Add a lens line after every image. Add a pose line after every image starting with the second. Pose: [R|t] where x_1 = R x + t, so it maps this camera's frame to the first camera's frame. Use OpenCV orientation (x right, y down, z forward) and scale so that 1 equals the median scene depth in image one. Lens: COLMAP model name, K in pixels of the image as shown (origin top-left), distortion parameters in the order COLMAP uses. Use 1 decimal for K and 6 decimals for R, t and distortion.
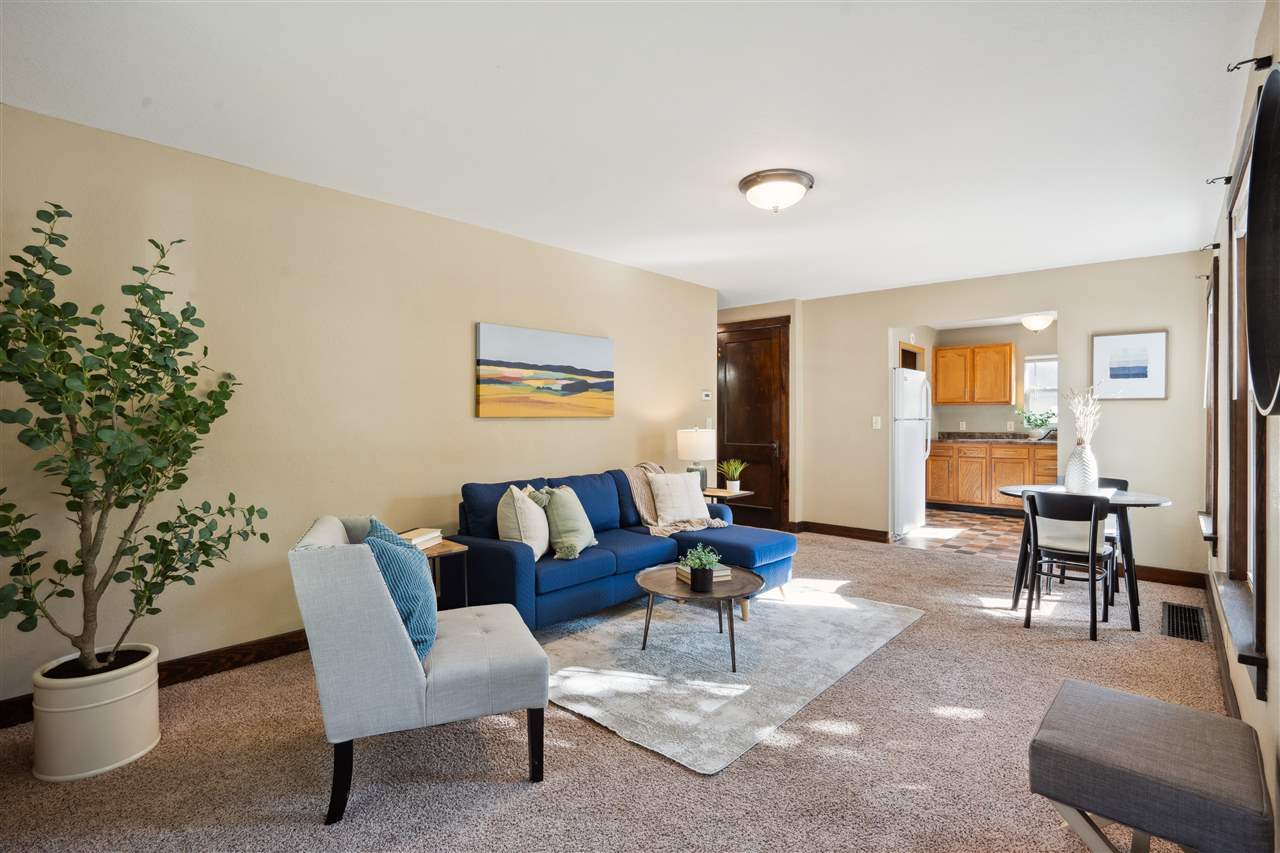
lens RADIAL K [[608.8, 0, 645.8], [0, 608.8, 420.2], [0, 0, 1]] dist [-0.056733, 0.027290]
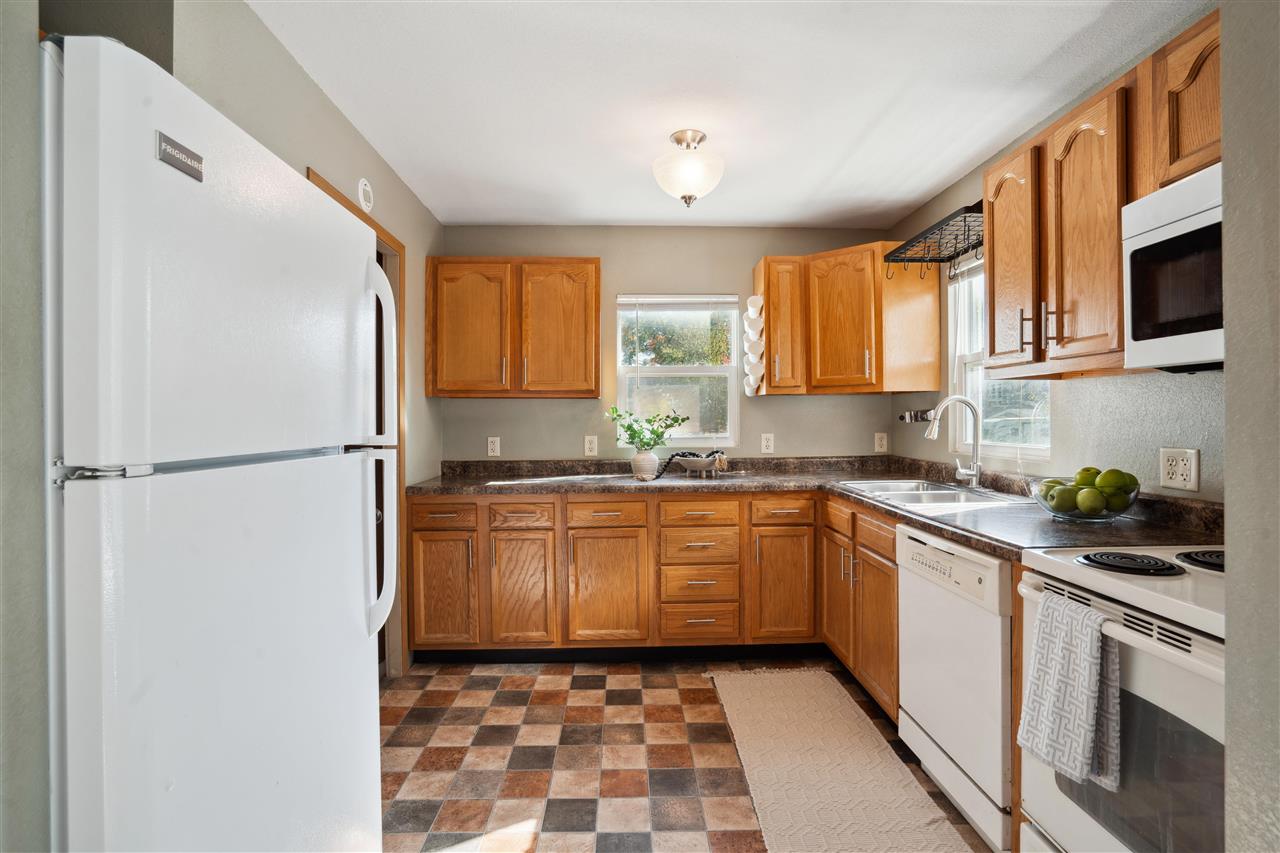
lens RADIAL K [[608.8, 0, 645.8], [0, 608.8, 420.2], [0, 0, 1]] dist [-0.056733, 0.027290]
pose [[0.721336, -0.007540, 0.692545, 0.319494], [0.009186, 0.999957, 0.001319, -0.009816], [-0.692525, 0.005410, 0.721374, 0.641029]]
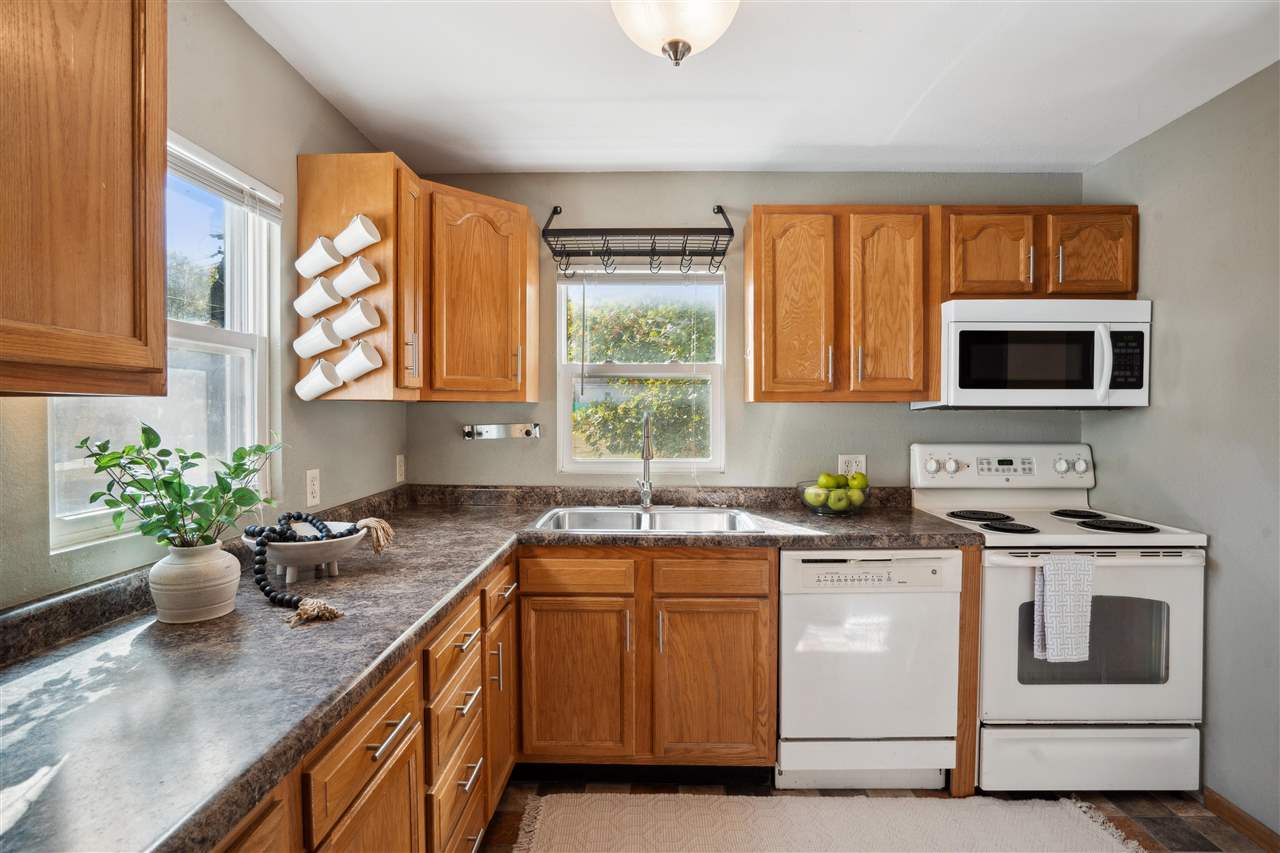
lens RADIAL K [[627.9, 0, 637.0], [0, 627.9, 423.9], [0, 0, 1]] dist [-0.047086, 0.021852]
pose [[-0.646678, -0.014704, 0.762621, 0.429574], [0.002877, 0.999760, 0.021716, -0.022636], [-0.762758, 0.016237, -0.646480, 0.987703]]
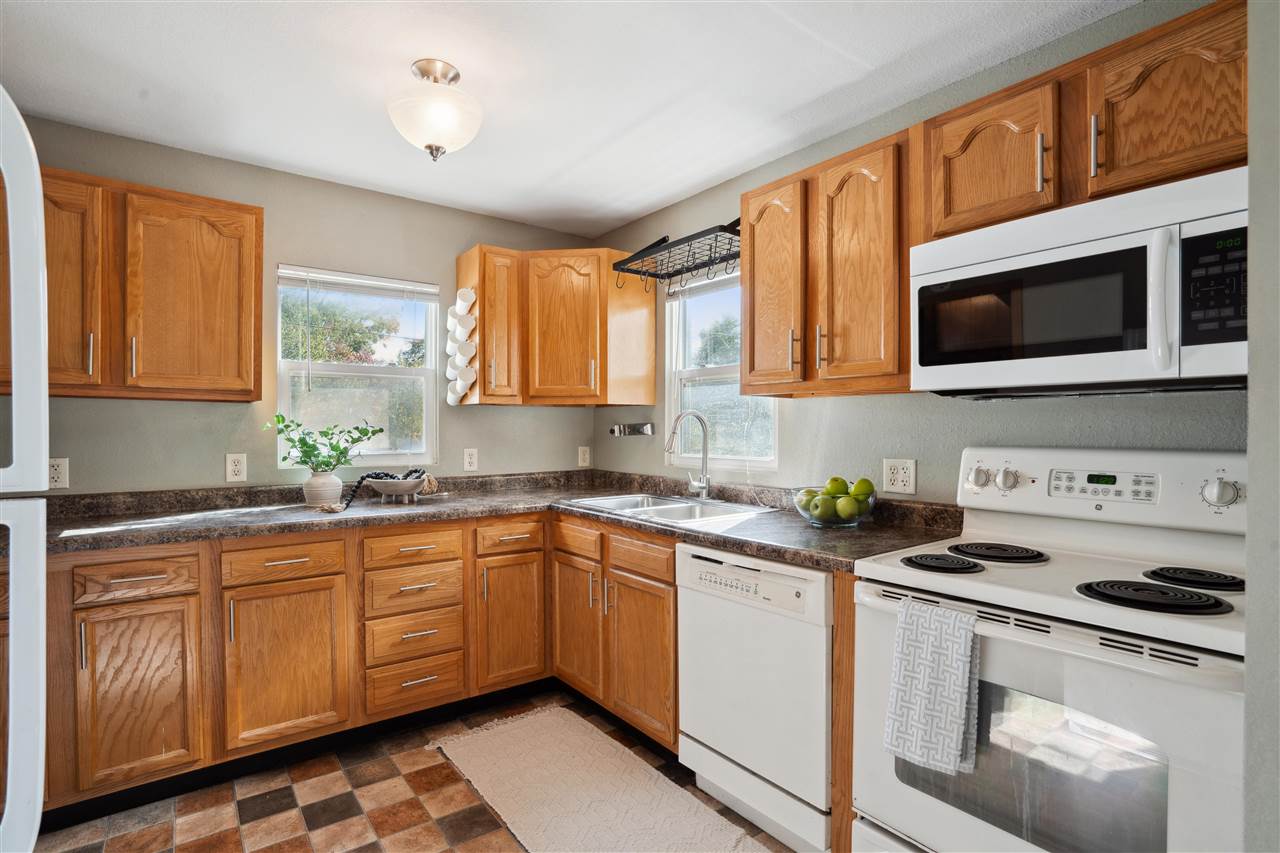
lens RADIAL K [[616.5, 0, 639.3], [0, 616.5, 436.1], [0, 0, 1]] dist [-0.058252, 0.027111]
pose [[0.188166, -0.011030, 0.982075, 0.326585], [0.002104, 0.999939, 0.010828, -0.010651], [-0.982135, 0.000029, 0.188177, 0.727068]]
